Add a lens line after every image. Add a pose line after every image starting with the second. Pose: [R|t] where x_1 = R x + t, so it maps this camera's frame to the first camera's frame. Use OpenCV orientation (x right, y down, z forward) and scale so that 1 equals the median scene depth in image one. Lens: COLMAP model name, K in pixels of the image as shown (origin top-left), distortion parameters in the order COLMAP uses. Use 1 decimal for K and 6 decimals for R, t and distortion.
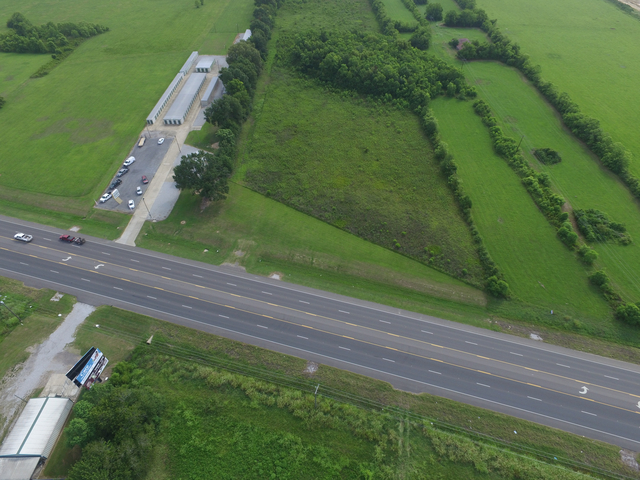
lens RADIAL K [[369.2, 0, 321.7], [0, 369.2, 238.3], [0, 0, 1]] dist [-0.014699, 0.009799]
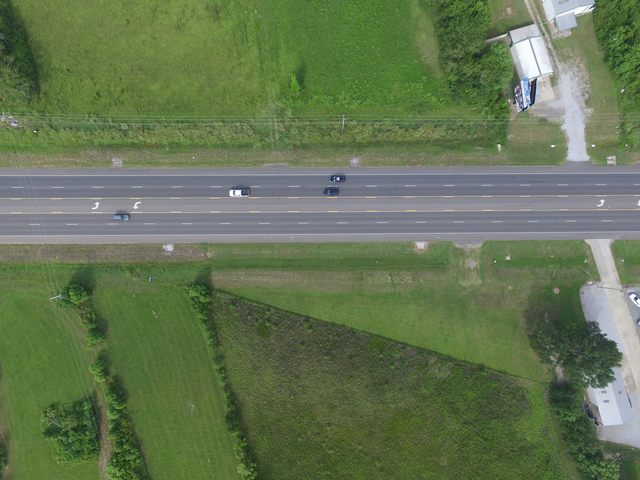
lens RADIAL K [[369.2, 0, 320.2], [0, 369.2, 237.9], [0, 0, 1]] dist [-0.014699, 0.009799]
pose [[-0.958575, 0.283508, -0.027530, 0.147141], [-0.211893, -0.645153, 0.734084, -0.528405], [0.190358, 0.709507, 0.678501, 0.275801]]
